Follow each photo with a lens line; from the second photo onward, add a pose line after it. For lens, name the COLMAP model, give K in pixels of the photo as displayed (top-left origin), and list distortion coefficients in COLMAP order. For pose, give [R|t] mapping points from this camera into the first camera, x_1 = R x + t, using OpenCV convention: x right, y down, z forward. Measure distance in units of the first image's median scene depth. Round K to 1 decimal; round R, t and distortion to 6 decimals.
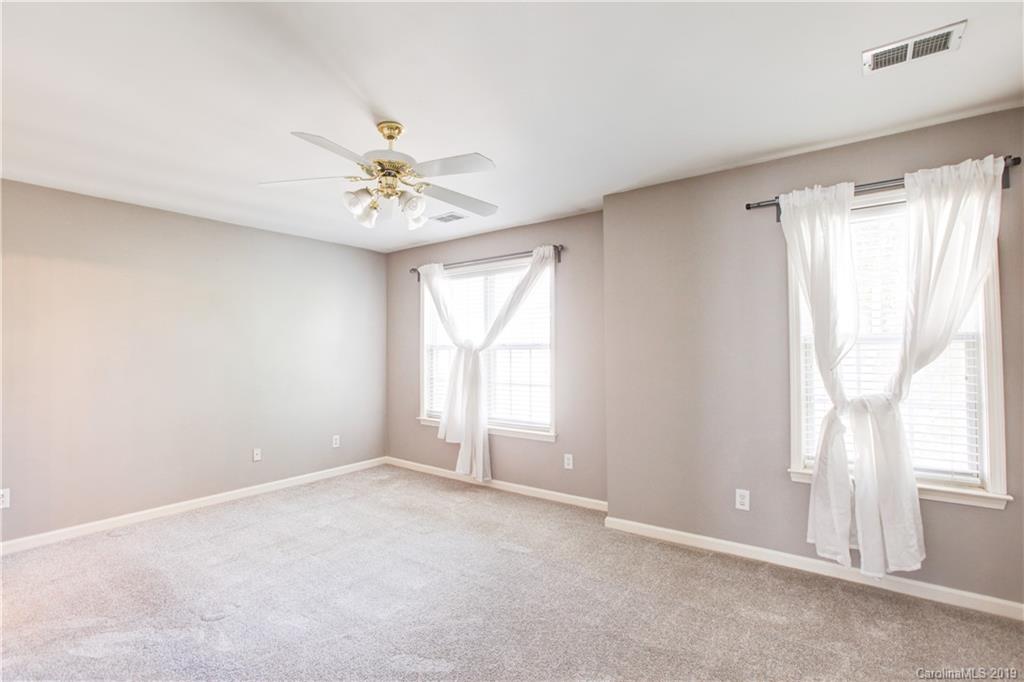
lens RADIAL K [[467.1, 0, 520.8], [0, 467.1, 338.8], [0, 0, 1]] dist [-0.050131, 0.015805]
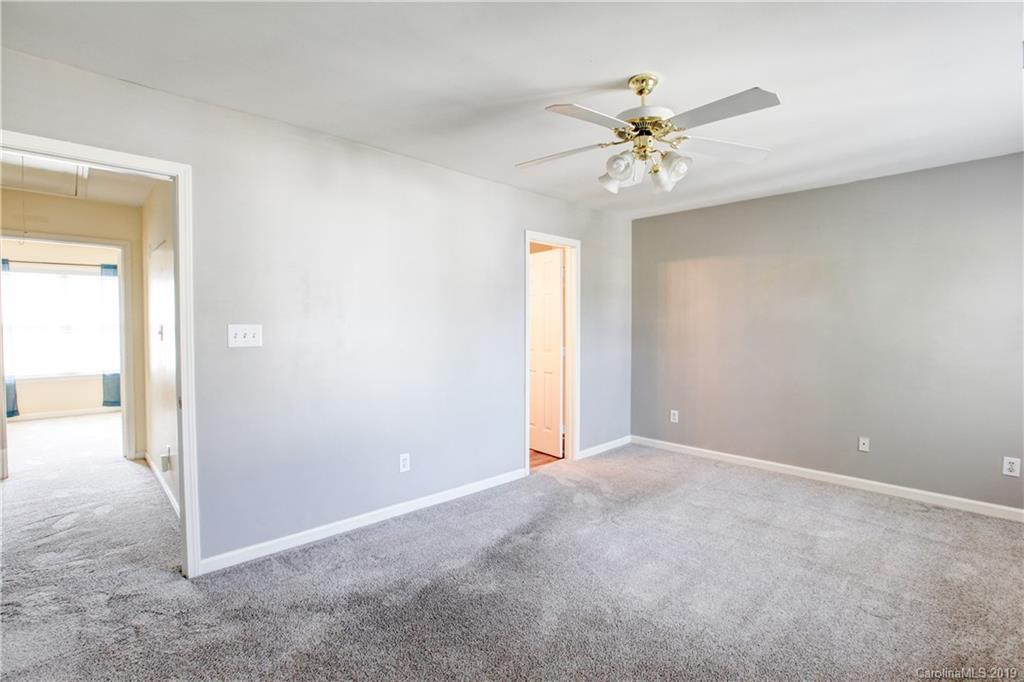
lens RADIAL K [[467.1, 0, 515.7], [0, 467.1, 338.0], [0, 0, 1]] dist [-0.050131, 0.015805]
pose [[-0.168459, 0.035590, -0.985066, 0.473213], [0.020078, 0.999265, 0.032670, 0.011483], [0.985504, -0.014274, -0.169050, 0.621866]]
